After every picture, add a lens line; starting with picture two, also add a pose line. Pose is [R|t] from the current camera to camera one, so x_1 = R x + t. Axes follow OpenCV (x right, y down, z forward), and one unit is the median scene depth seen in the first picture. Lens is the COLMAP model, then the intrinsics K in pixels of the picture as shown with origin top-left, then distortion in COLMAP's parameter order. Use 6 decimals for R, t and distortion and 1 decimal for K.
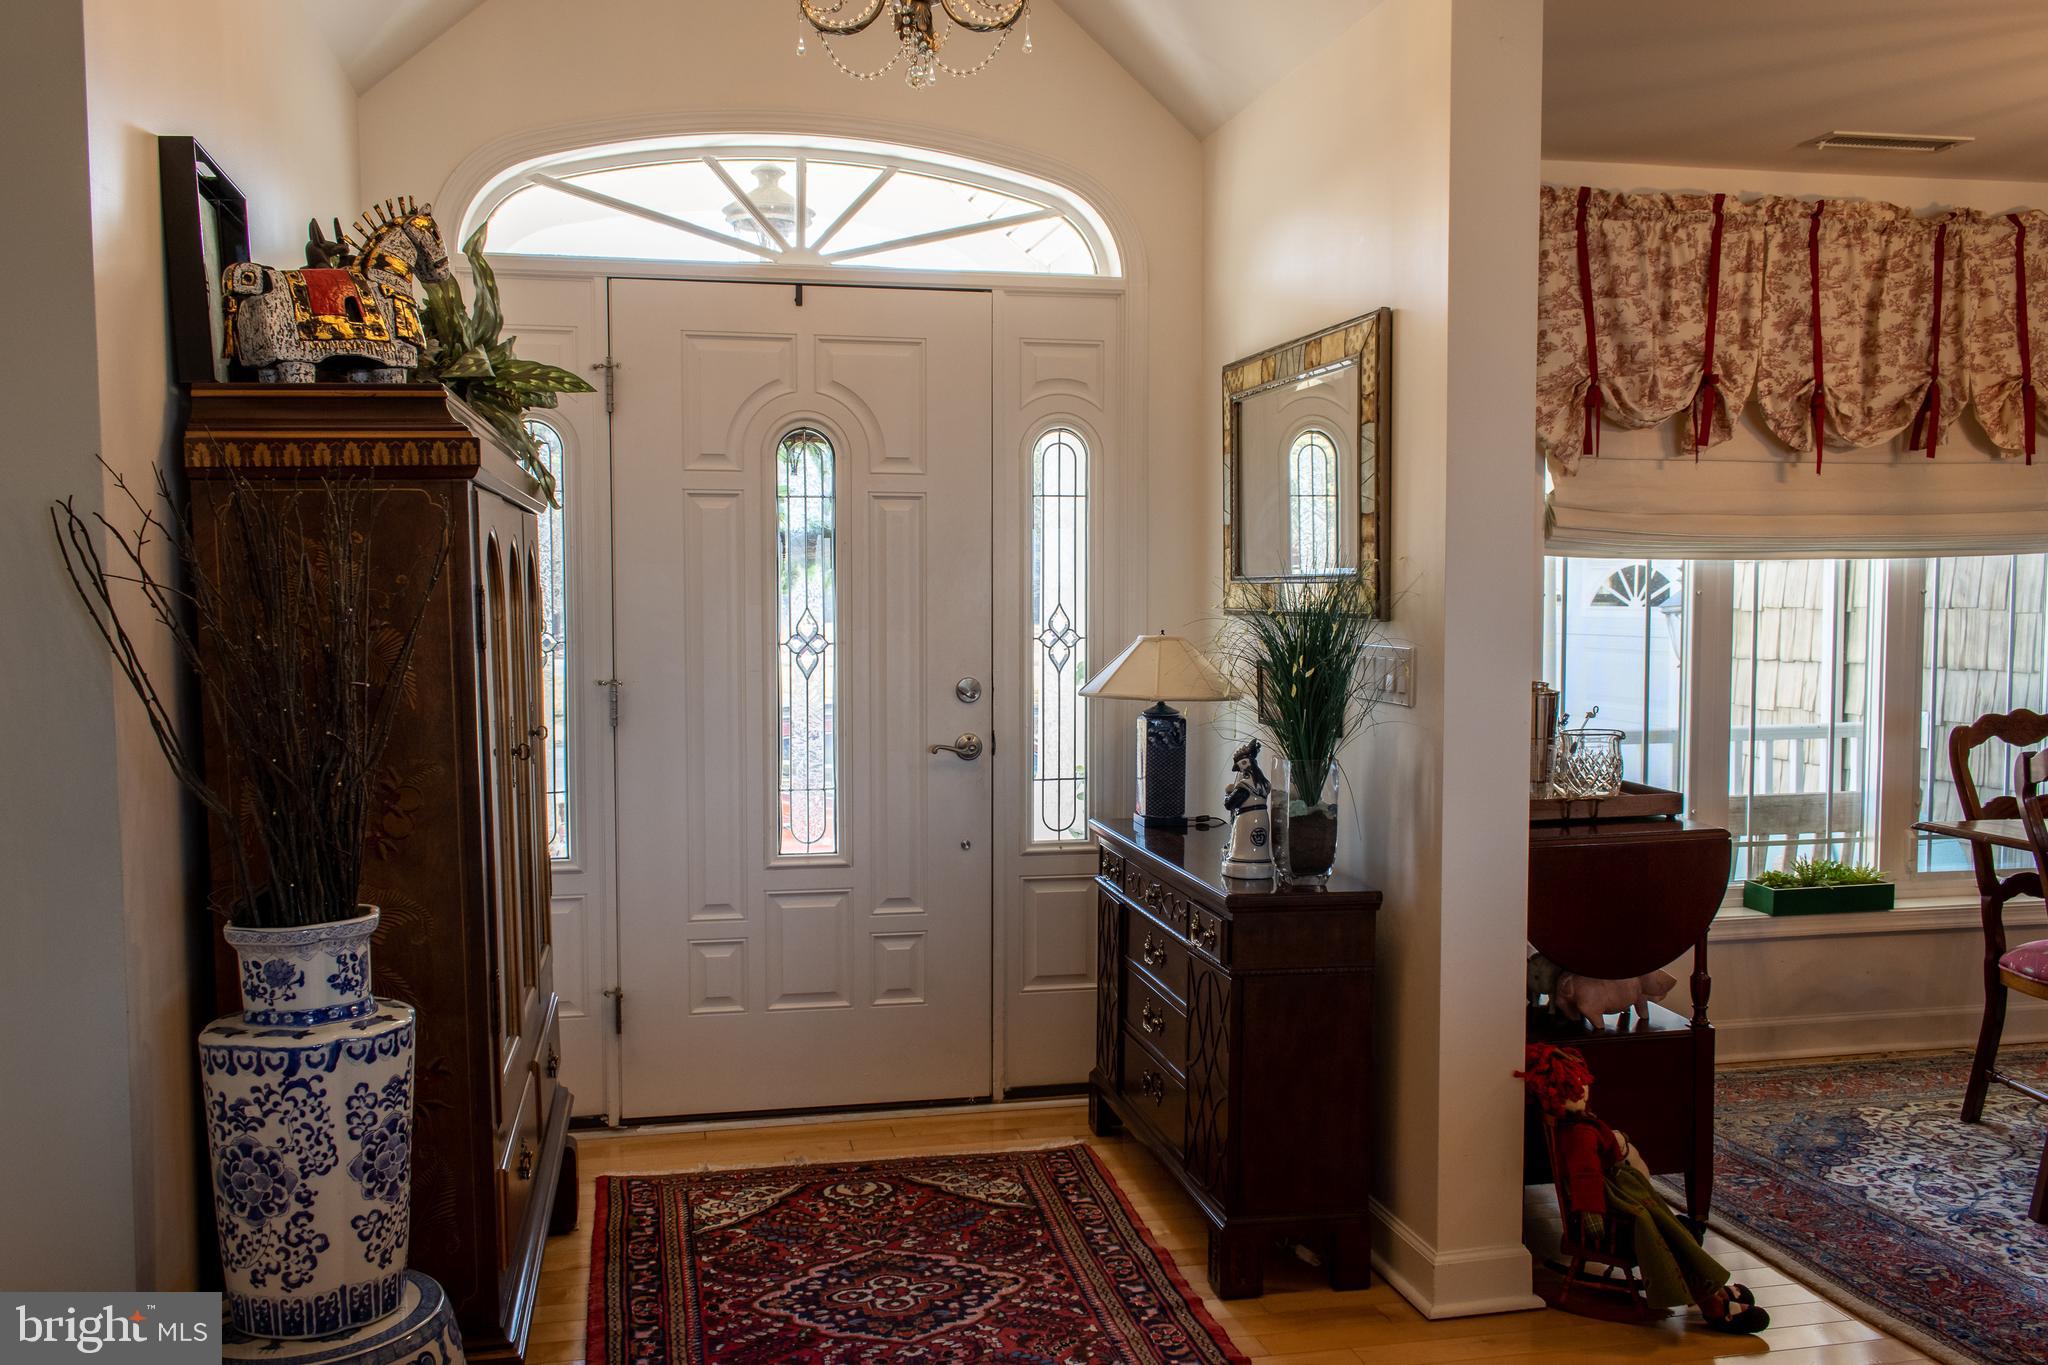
lens RADIAL K [[1733.1, 0, 987.4], [0, 1733.1, 696.0], [0, 0, 1]] dist [0.011618, 0.006190]
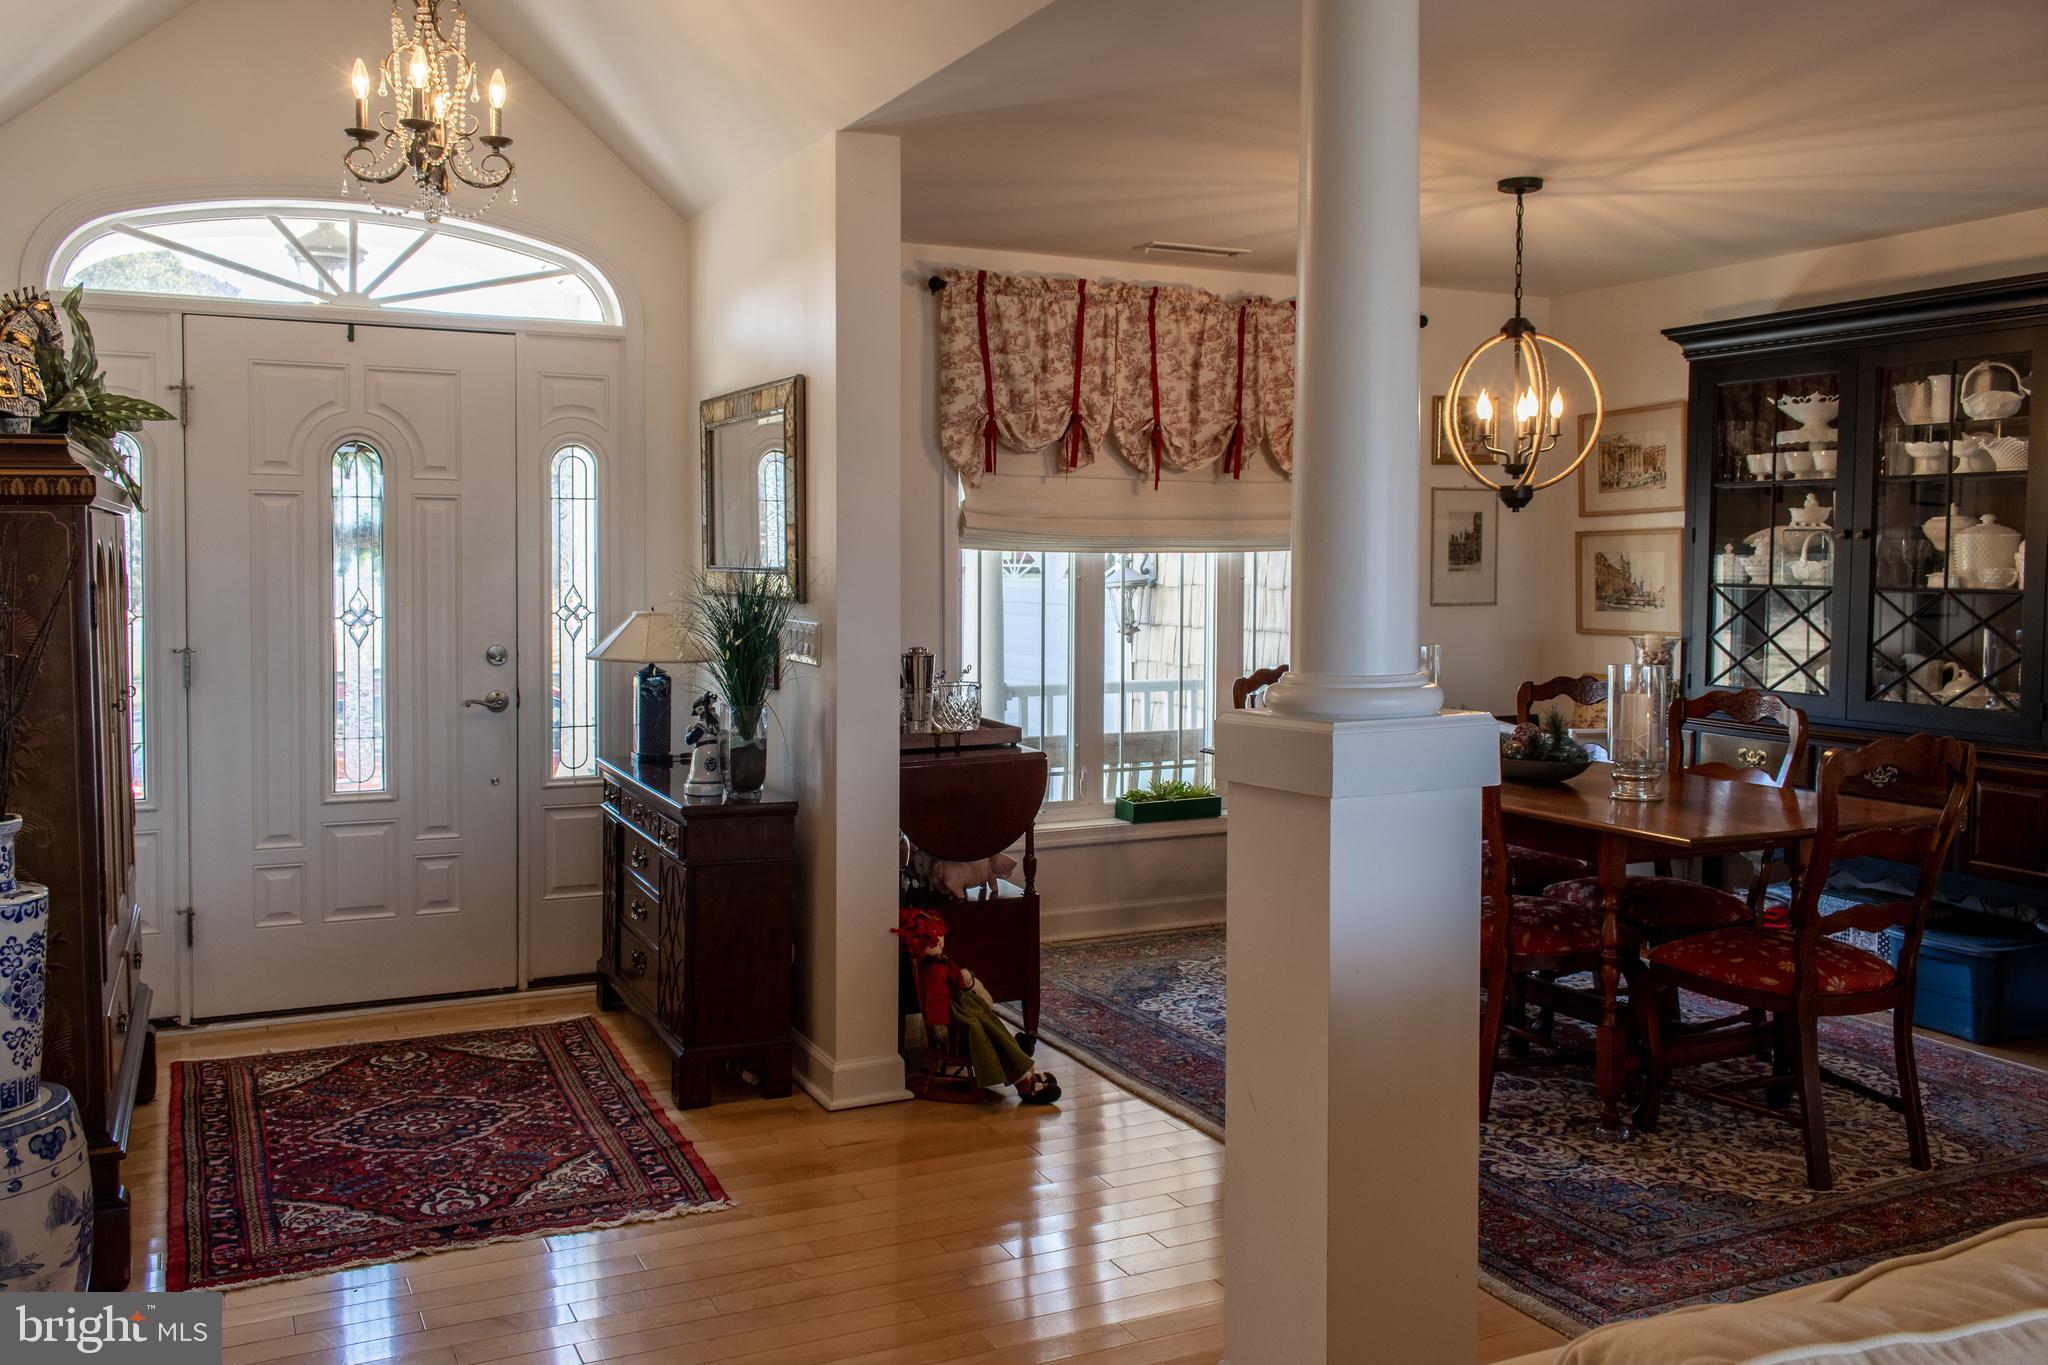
lens RADIAL K [[1666.4, 0, 941.1], [0, 1666.4, 627.4], [0, 0, 1]] dist [0.011270, 0.009943]
pose [[0.975244, -0.001635, 0.221124, 0.041687], [0.005629, 0.999832, -0.017436, -0.000840], [-0.221058, 0.018249, 0.975090, -0.269990]]
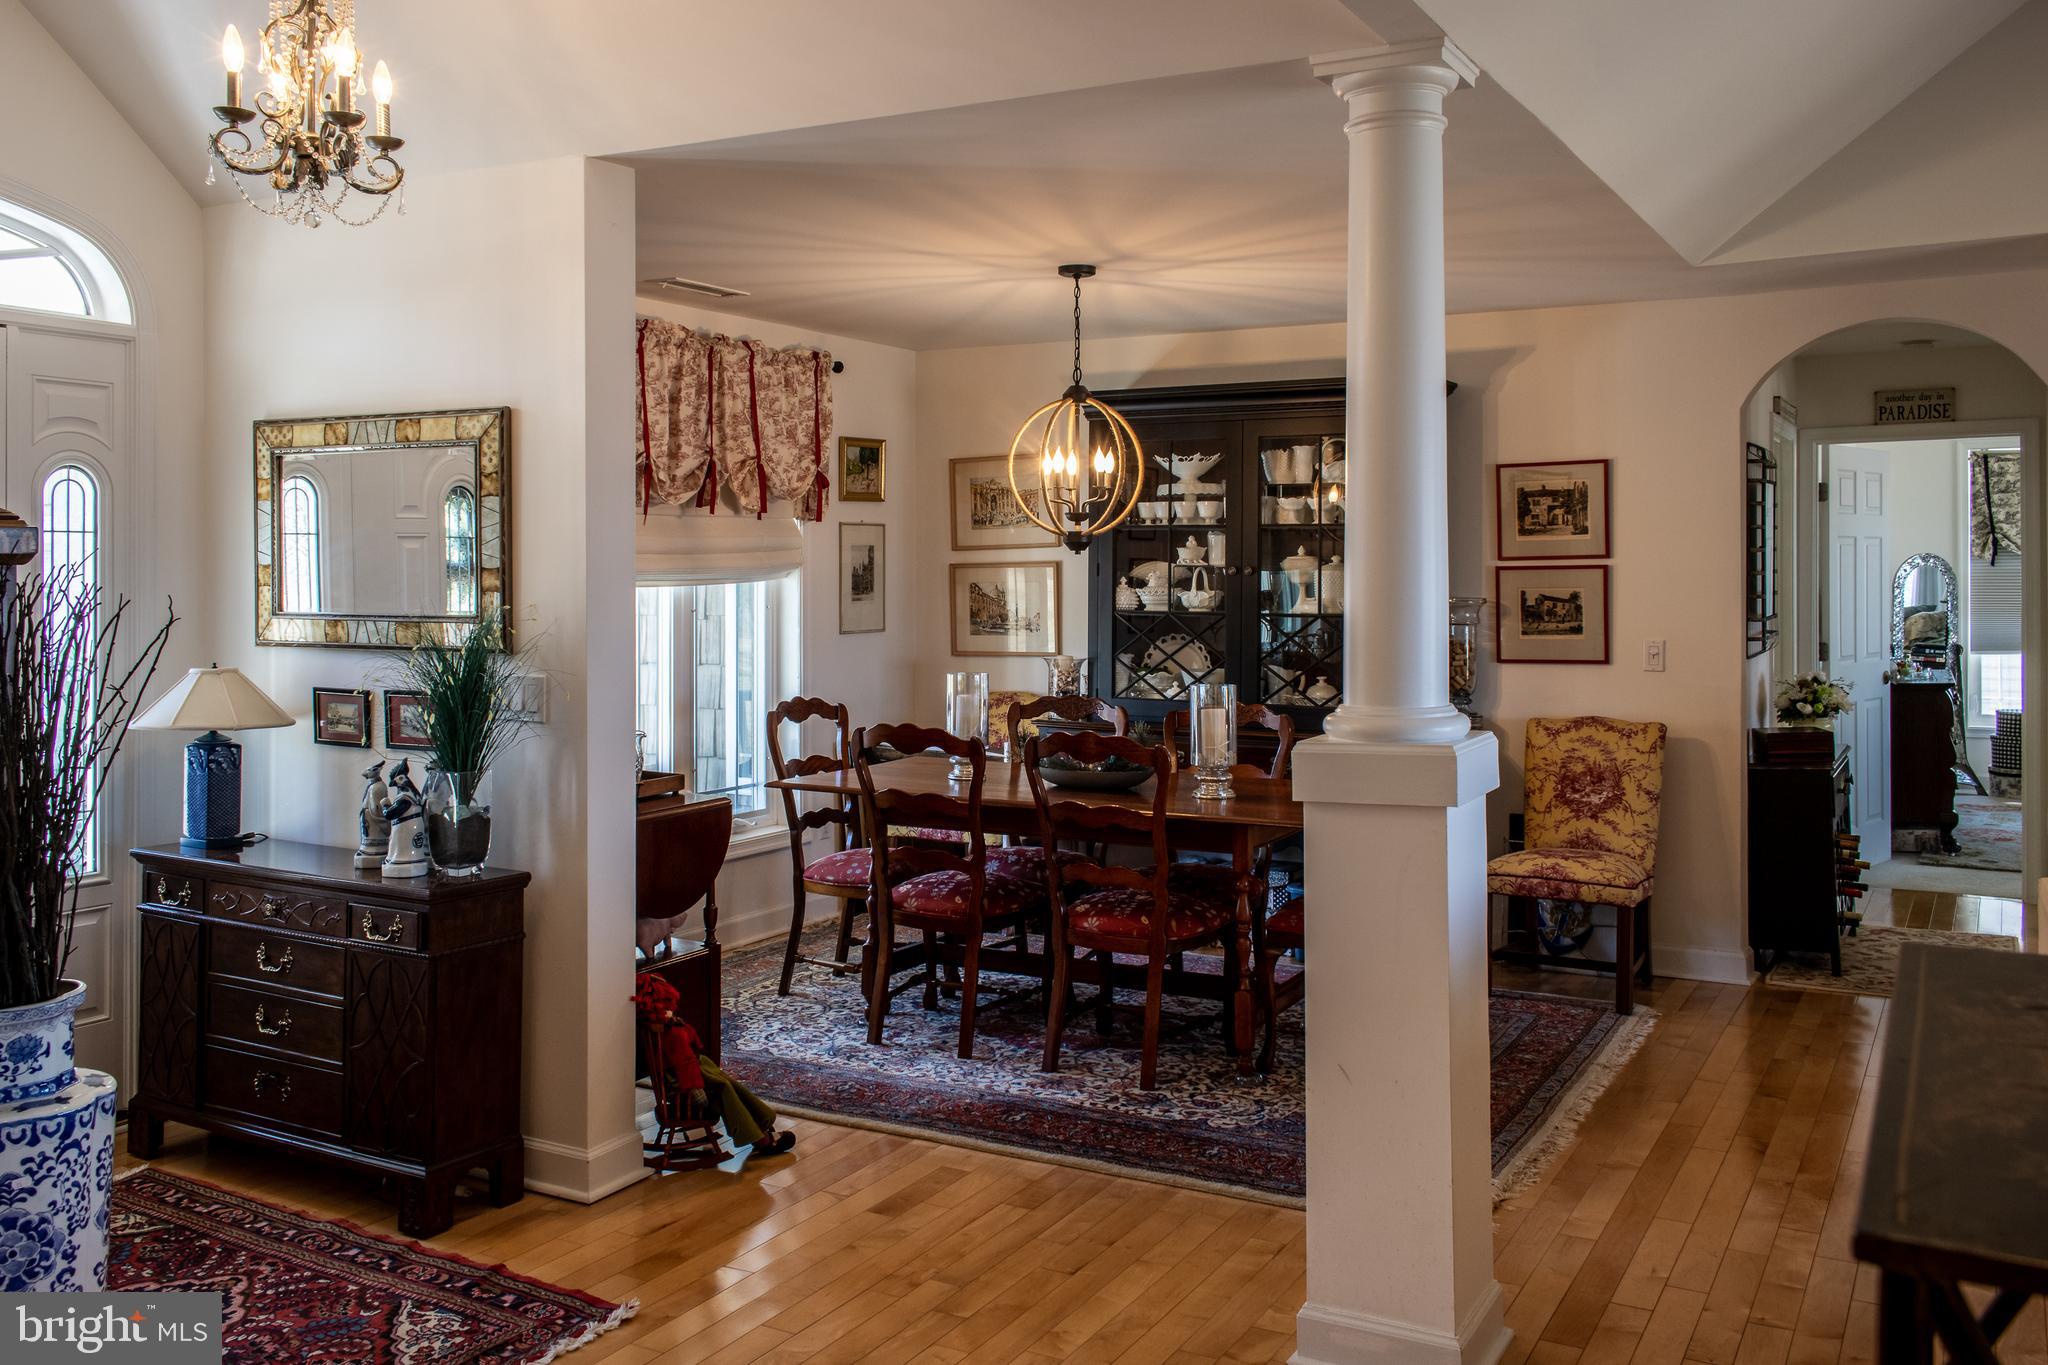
lens RADIAL K [[1752.7, 0, 945.7], [0, 1752.7, 577.5], [0, 0, 1]] dist [0.022578, 0.000992]
pose [[0.682580, 0.000733, 0.730810, -0.434582], [0.041978, 0.998309, -0.040209, -0.031860], [-0.729604, 0.058123, 0.681396, -0.083649]]
